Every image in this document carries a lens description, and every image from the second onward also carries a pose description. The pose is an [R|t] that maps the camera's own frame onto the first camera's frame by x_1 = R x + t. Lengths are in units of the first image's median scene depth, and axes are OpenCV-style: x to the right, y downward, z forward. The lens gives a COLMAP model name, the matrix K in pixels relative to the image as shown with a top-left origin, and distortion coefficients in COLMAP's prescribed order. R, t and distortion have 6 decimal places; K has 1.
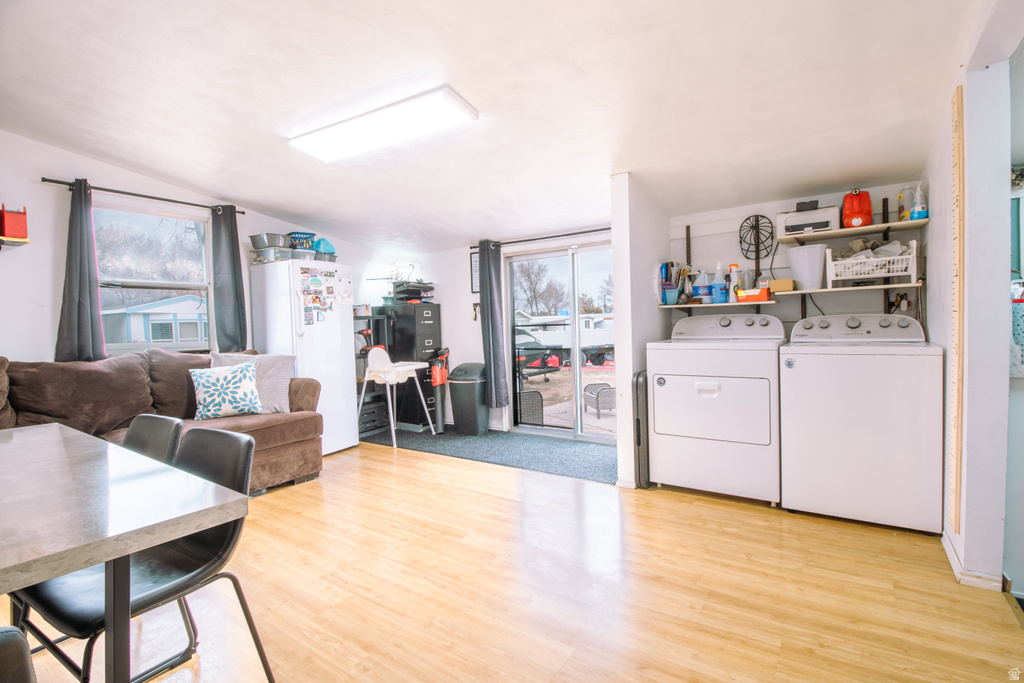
lens RADIAL K [[475.2, 0, 522.9], [0, 475.2, 336.6], [0, 0, 1]] dist [0.001186, -0.013296]
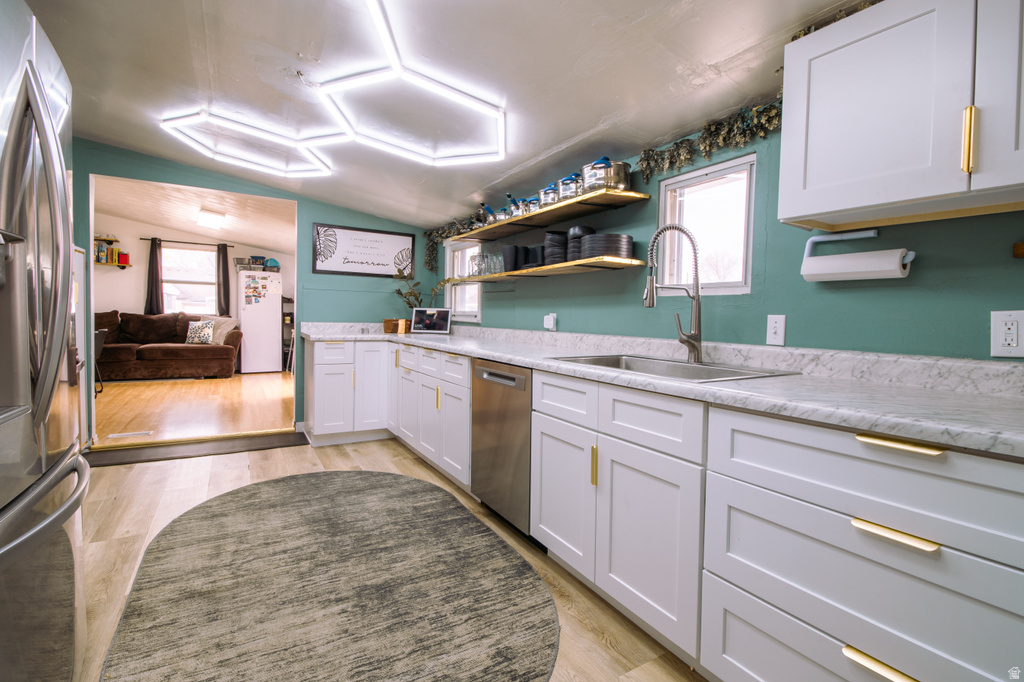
lens RADIAL K [[475.2, 0, 522.9], [0, 475.2, 336.1], [0, 0, 1]] dist [0.001186, -0.013296]
pose [[0.911087, 0.071301, -0.406000, 1.378406], [-0.064284, 0.997453, 0.030914, -0.027008], [0.407170, -0.002066, 0.913350, -0.328359]]
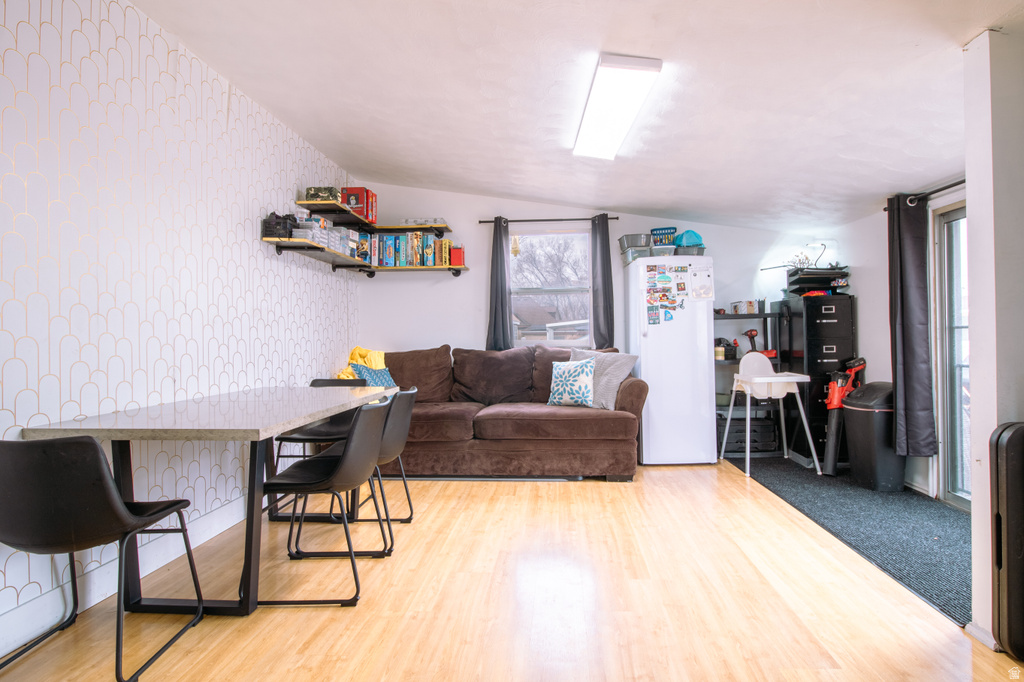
lens RADIAL K [[548.4, 0, 515.1], [0, 548.4, 335.1], [0, 0, 1]] dist [0.001921, -0.000578]
pose [[0.495502, 0.019915, -0.868378, 0.372422], [-0.023624, 0.999676, 0.009447, -0.006813], [0.868285, 0.015834, 0.495812, 0.204835]]
